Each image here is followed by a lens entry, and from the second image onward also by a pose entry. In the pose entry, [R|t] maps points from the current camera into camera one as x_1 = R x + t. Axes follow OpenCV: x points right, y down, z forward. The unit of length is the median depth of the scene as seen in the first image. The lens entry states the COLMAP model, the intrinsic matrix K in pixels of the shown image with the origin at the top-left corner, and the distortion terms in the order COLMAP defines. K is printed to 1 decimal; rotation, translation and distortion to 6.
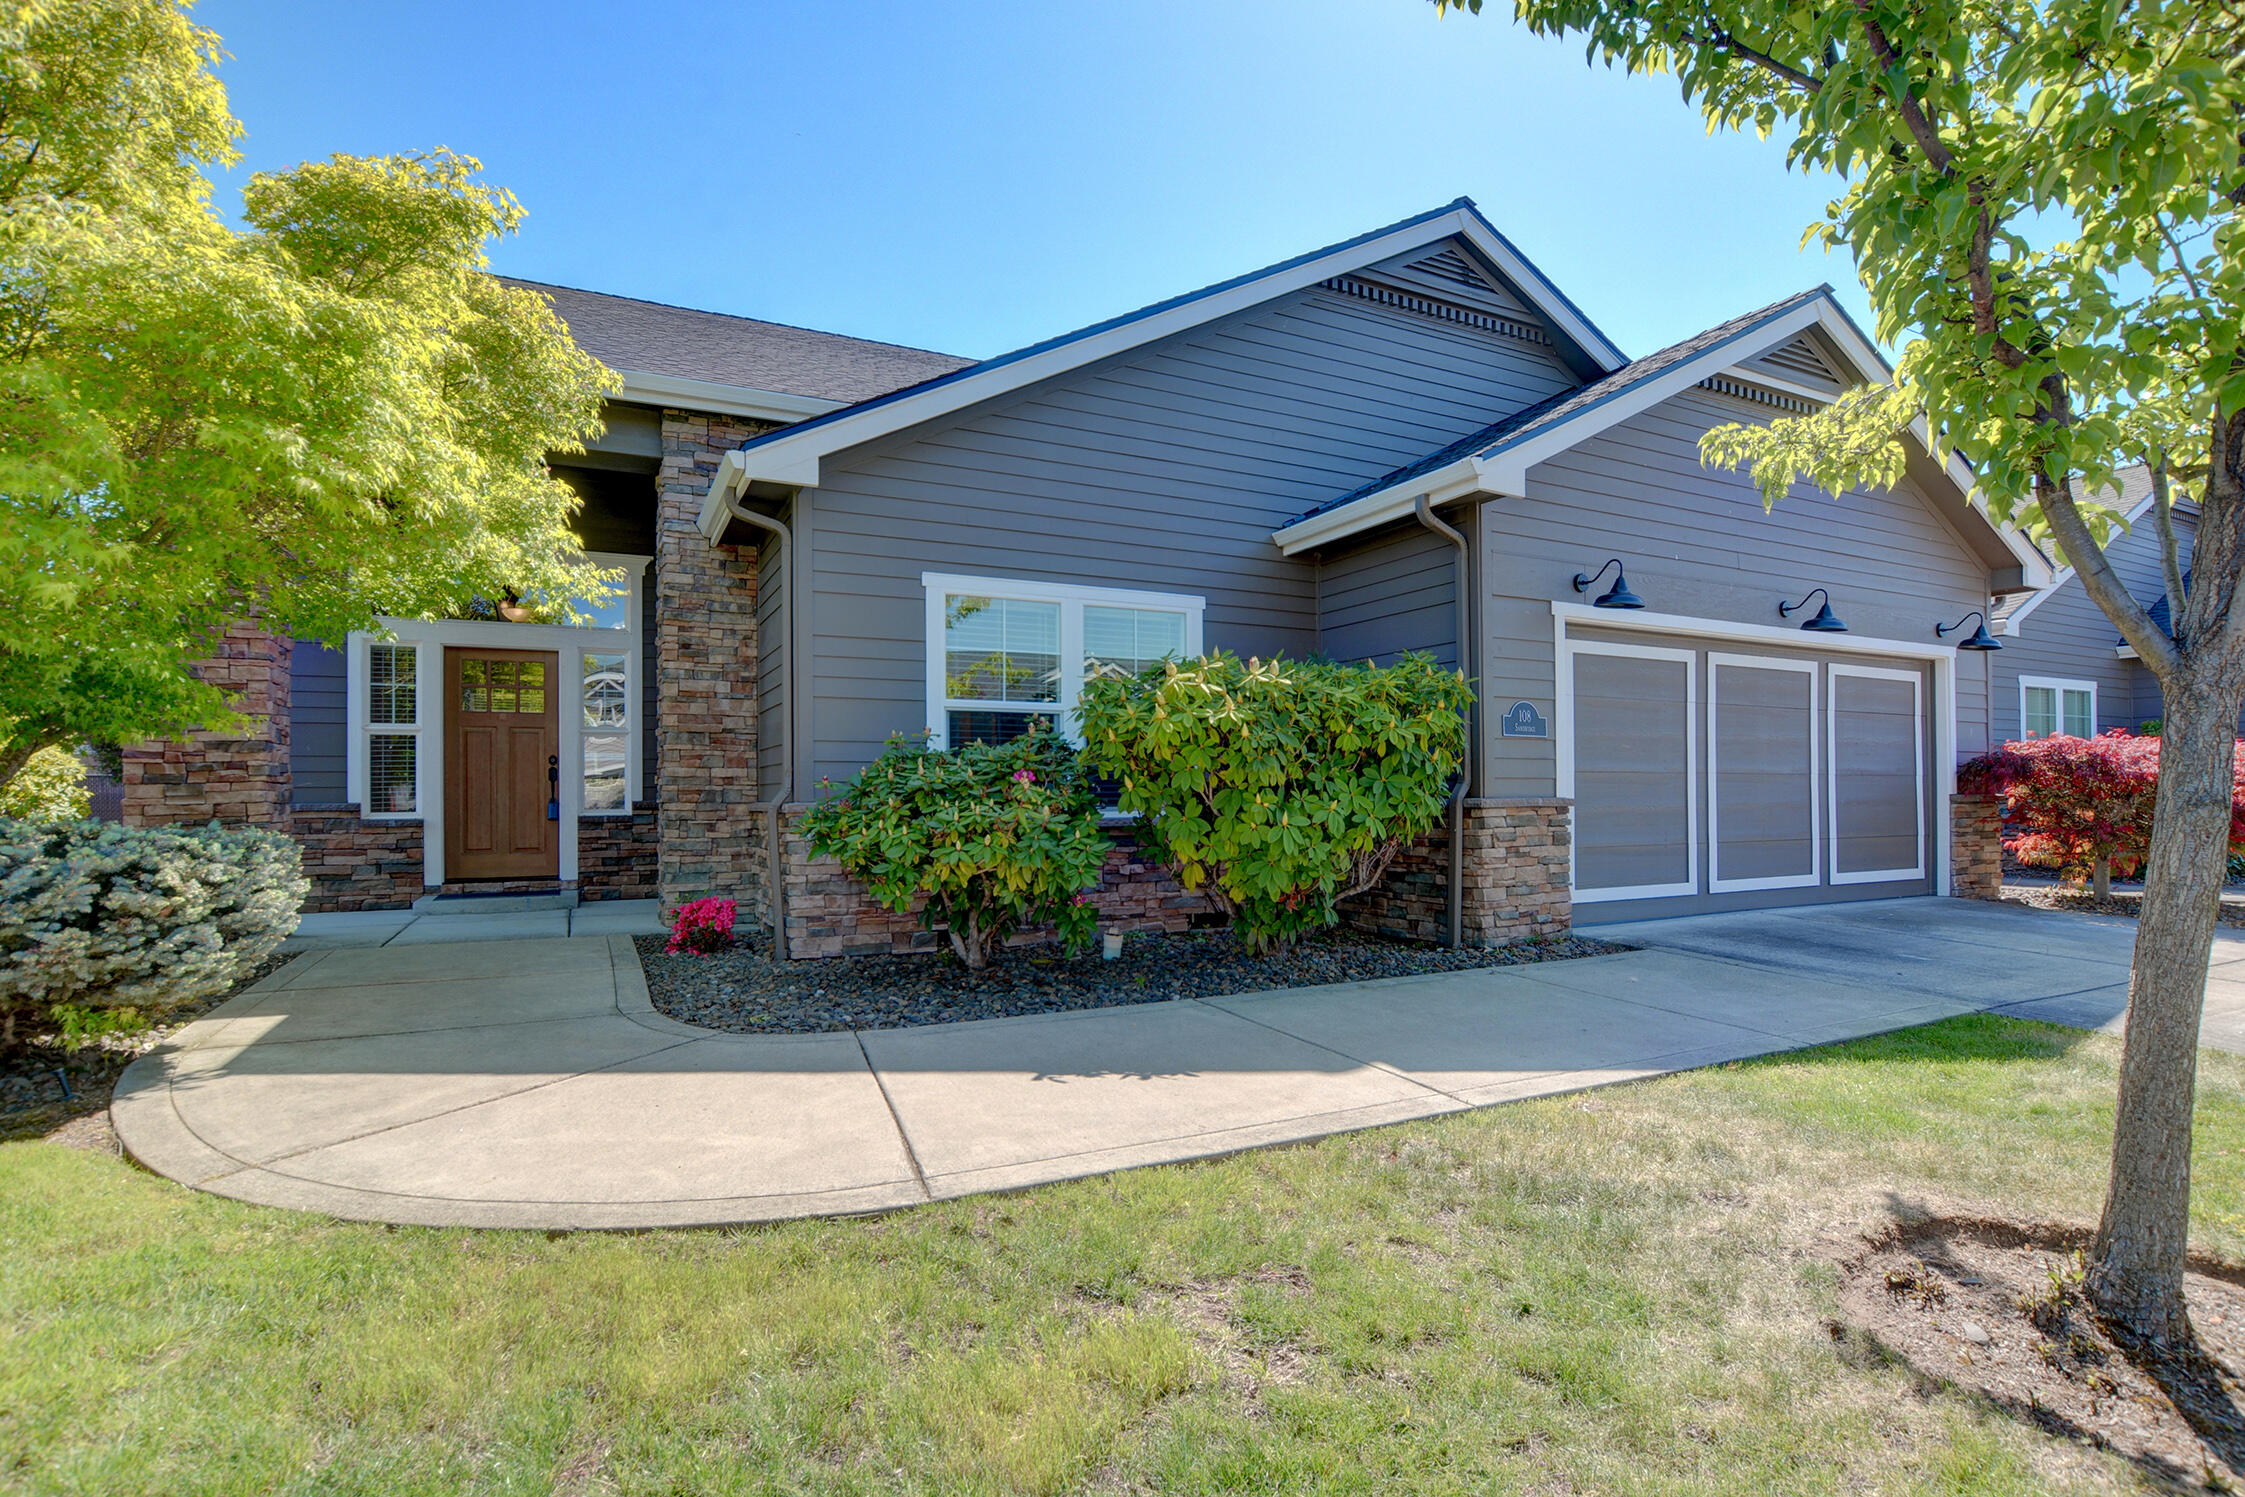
lens RADIAL K [[1071.1, 0, 1111.6], [0, 1071.1, 784.4], [0, 0, 1]] dist [-0.026371, 0.001012]
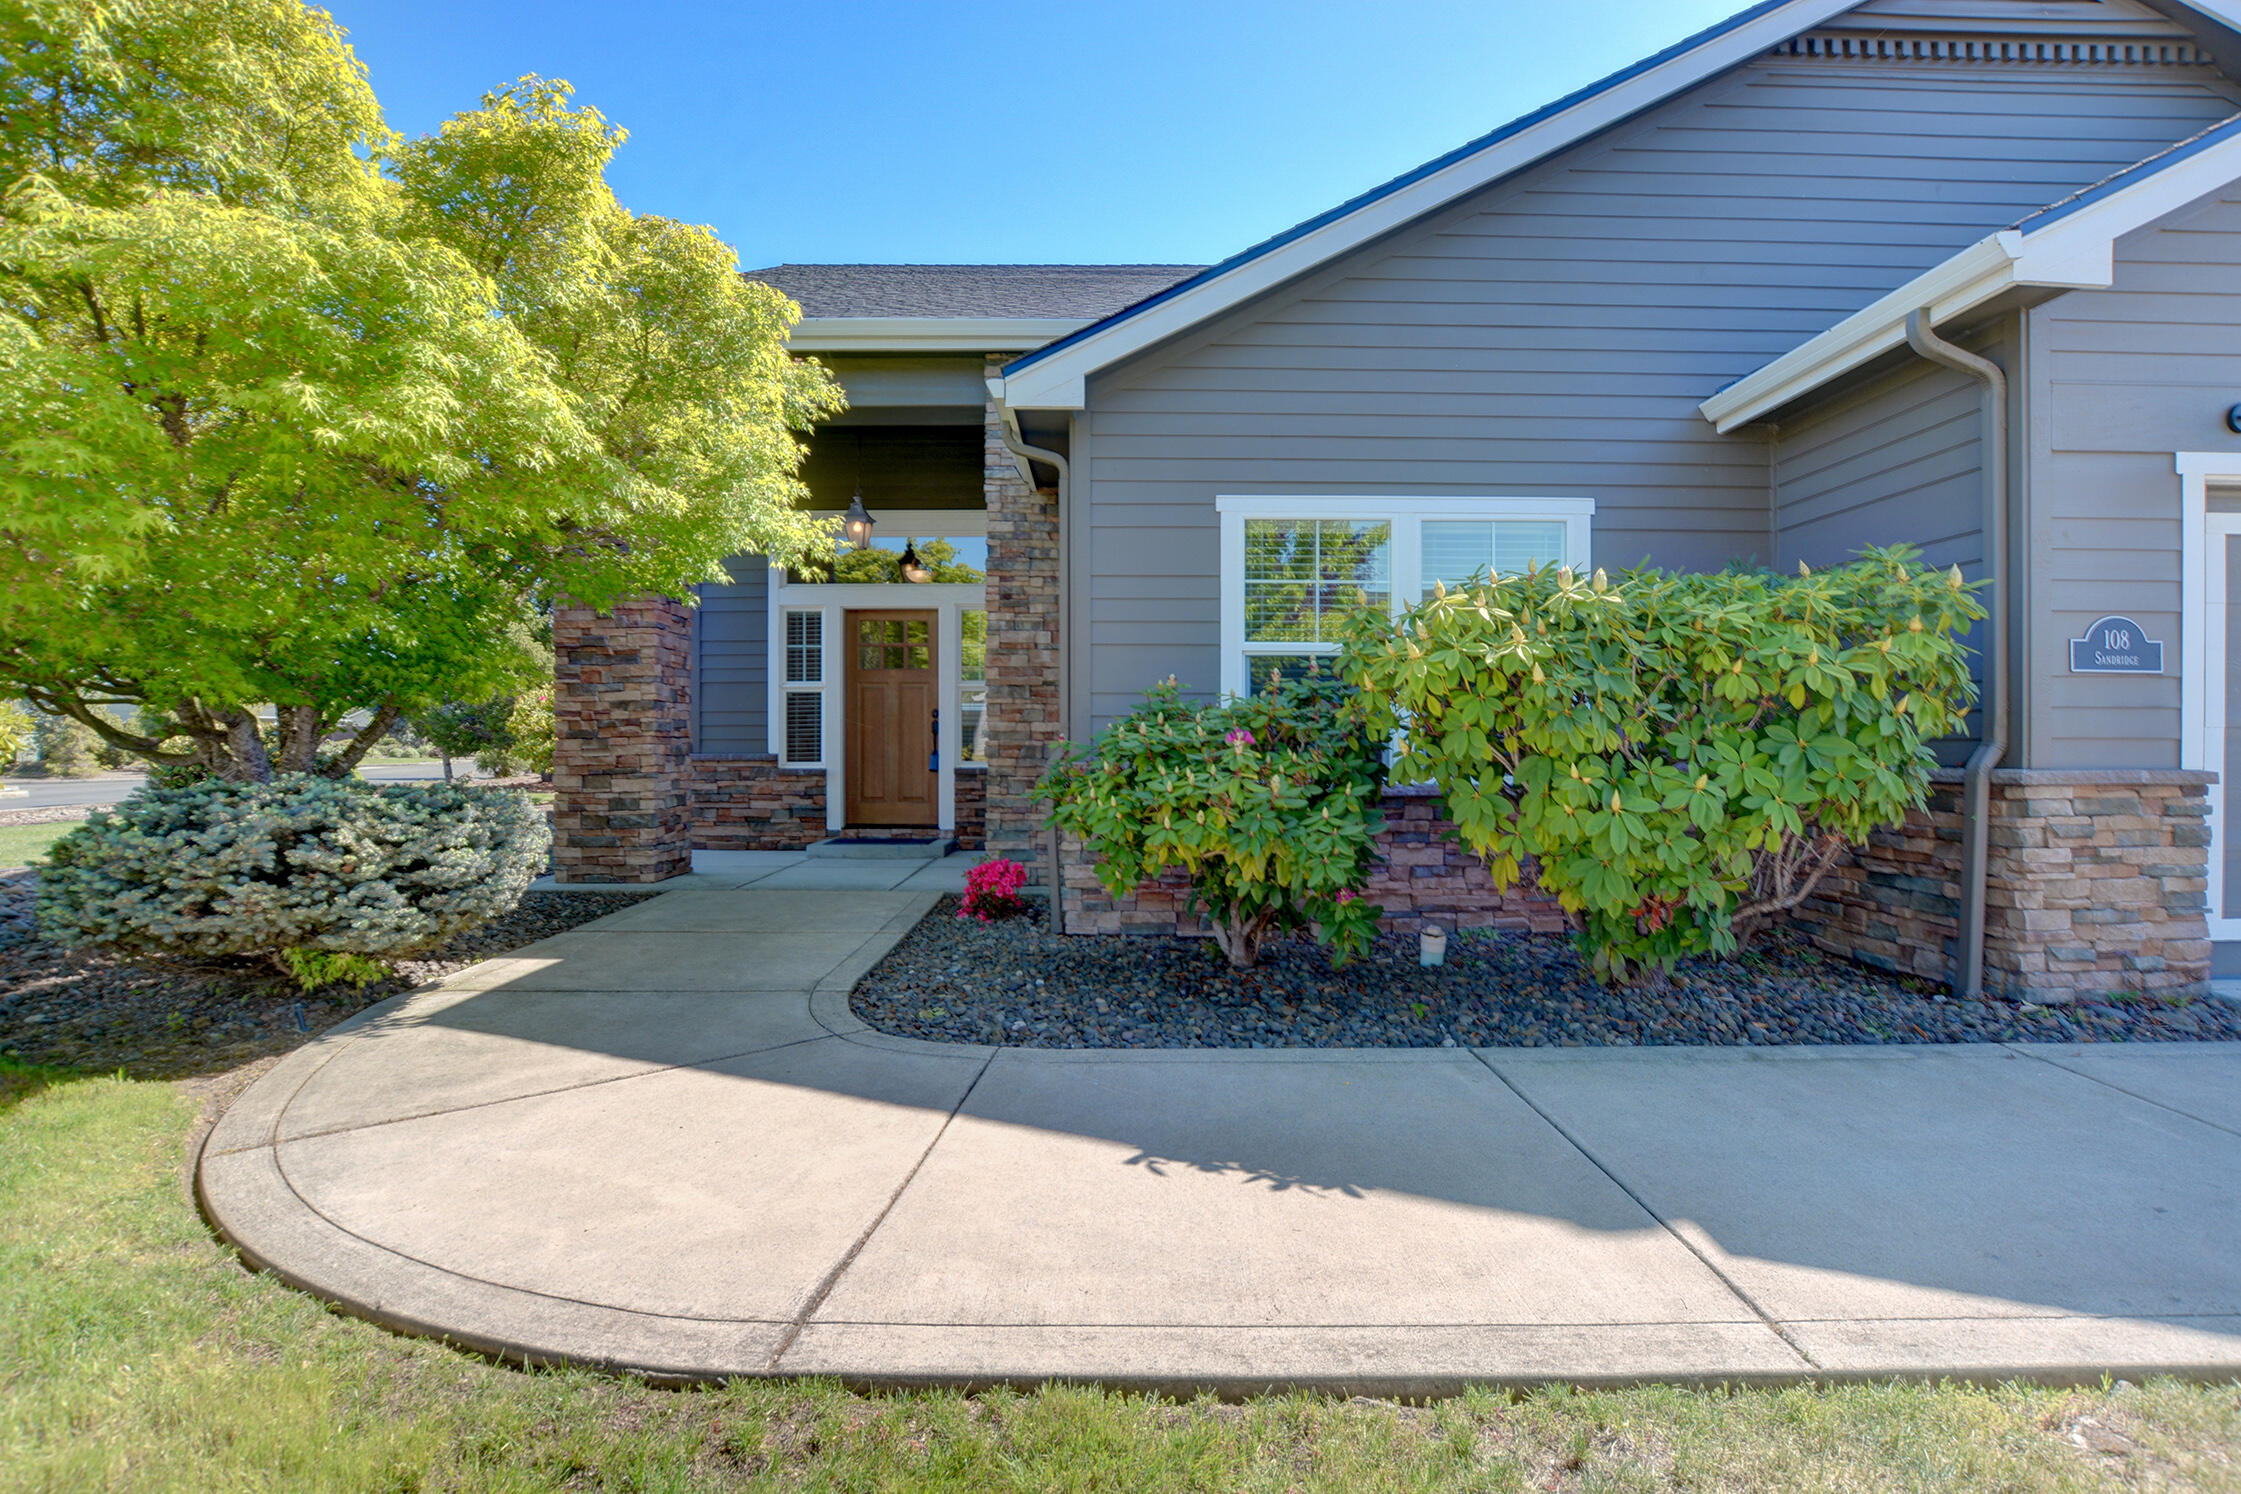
lens RADIAL K [[1065.9, 0, 1114.8], [0, 1065.9, 745.7], [0, 0, 1]] dist [-0.029820, 0.004778]
pose [[0.898746, 0.007689, -0.438403, 0.132136], [-0.001629, 0.999898, 0.014197, -0.009570], [0.438467, -0.012045, 0.898666, 0.198713]]
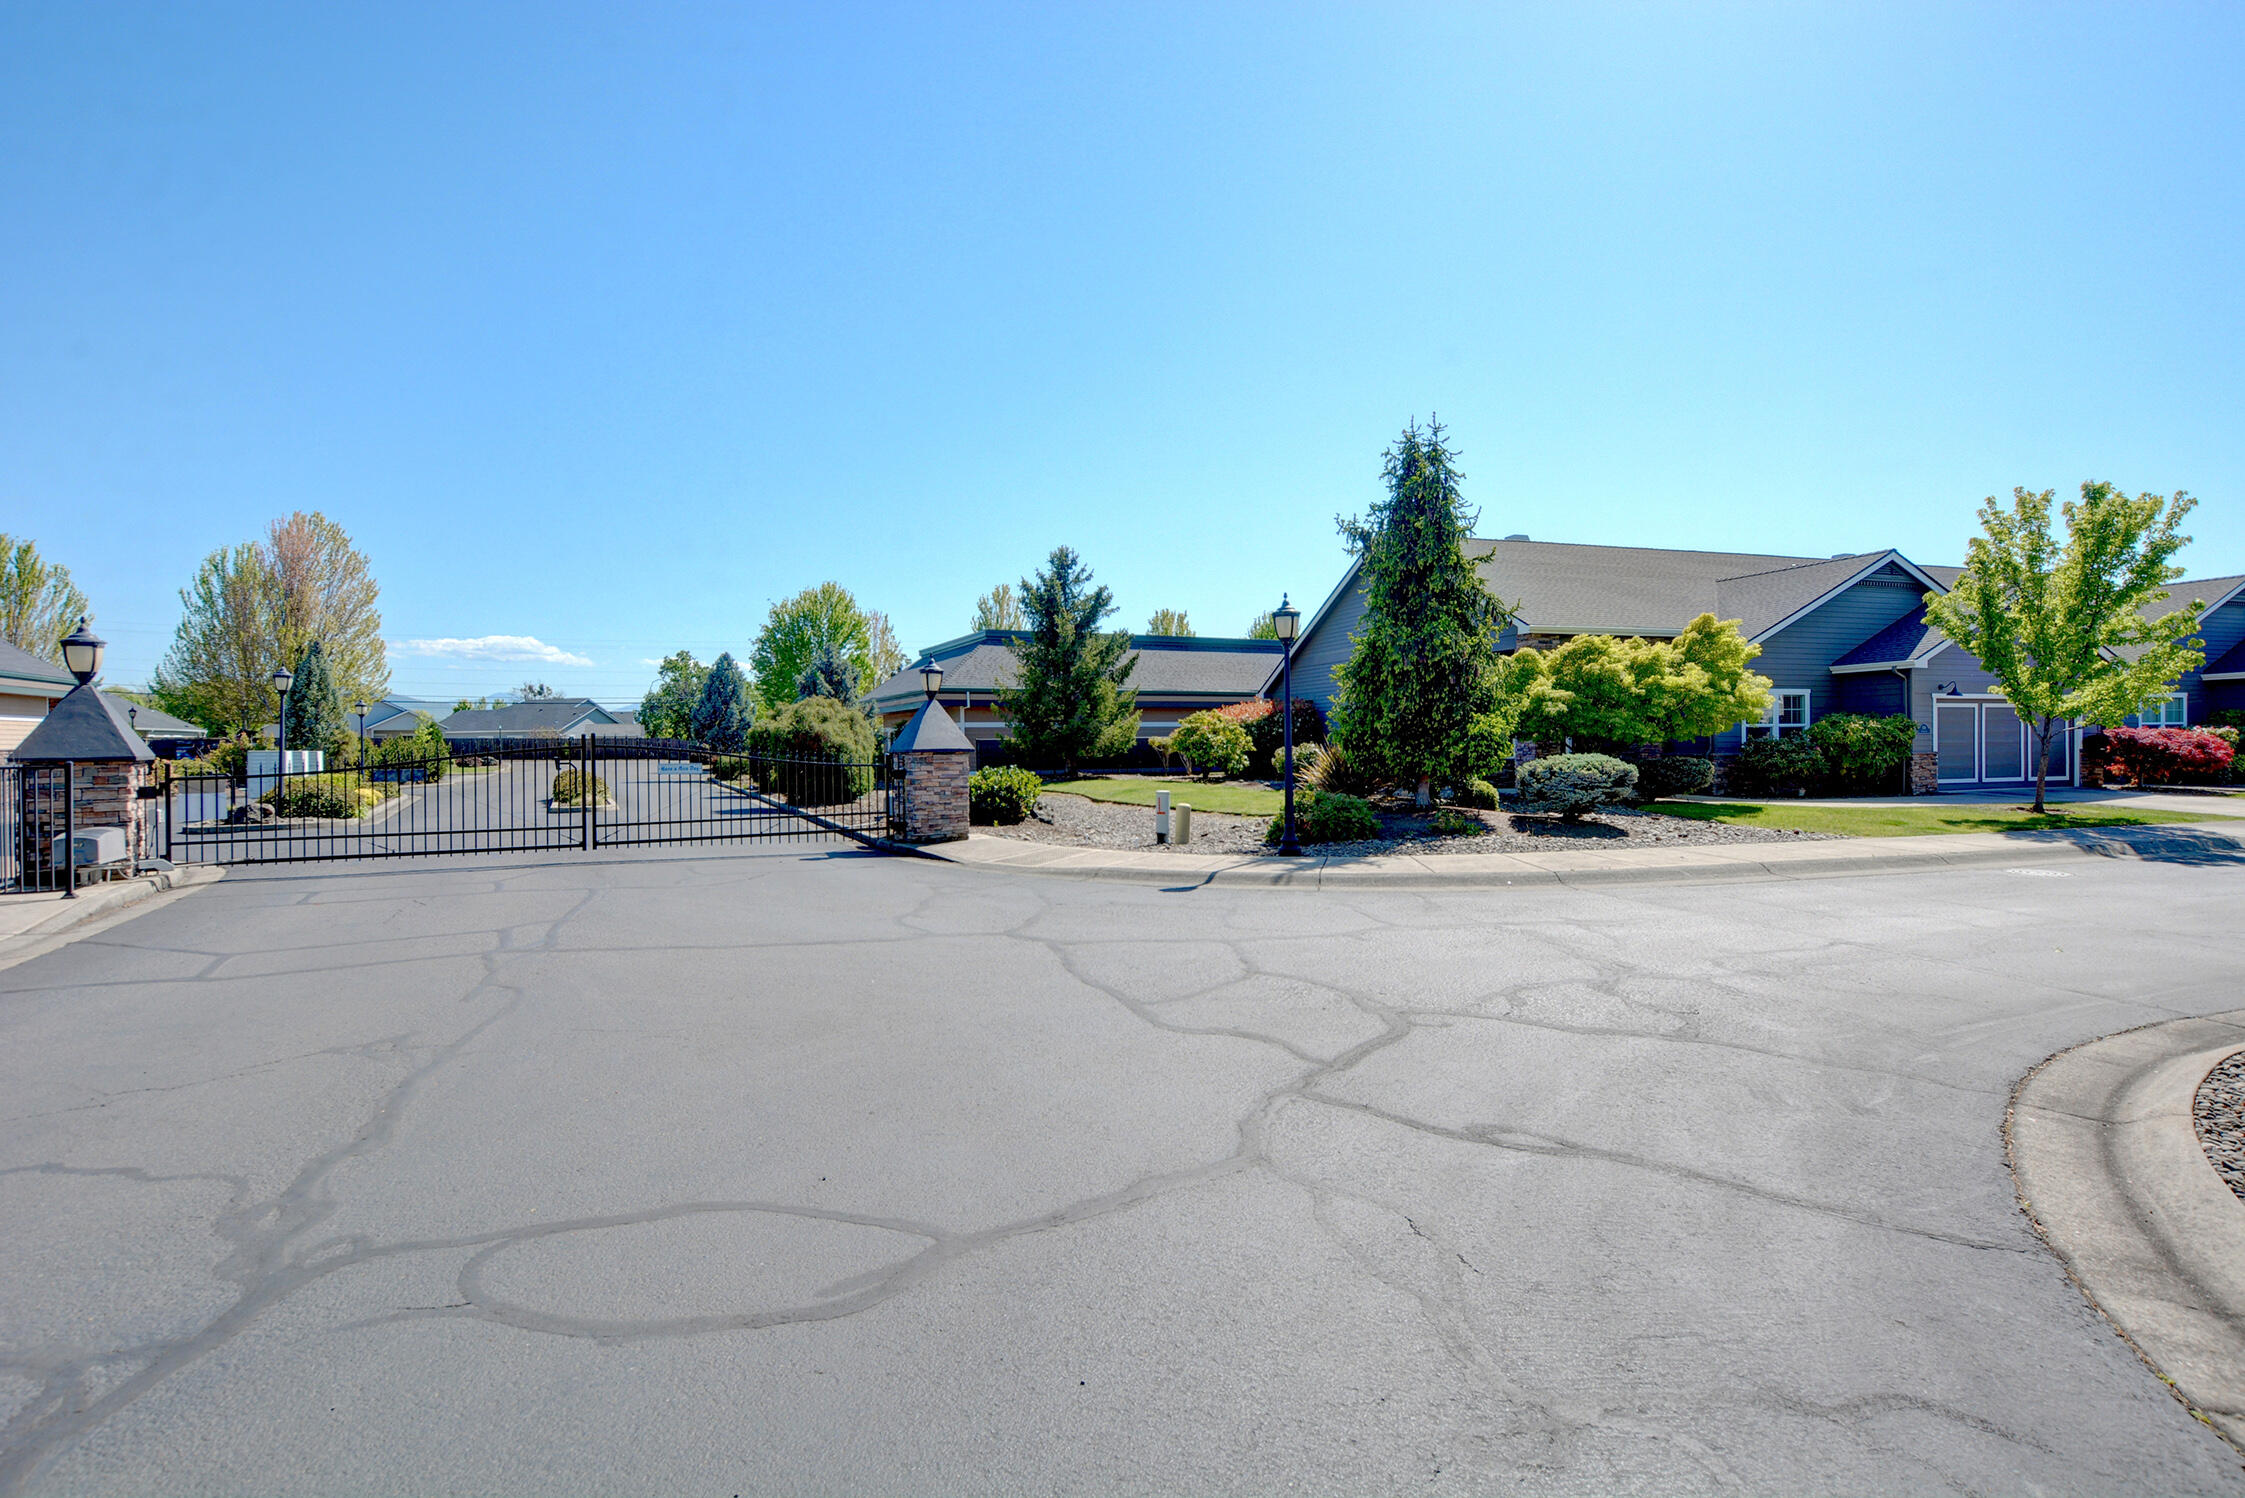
lens RADIAL K [[1086.4, 0, 1125.8], [0, 1086.4, 745.8], [0, 0, 1]] dist [-0.028186, 0.001319]
pose [[0.987124, -0.002372, -0.159938, -1.661946], [0.005001, 0.999859, 0.016034, -0.076867], [0.159877, -0.016628, 0.986997, -2.922104]]
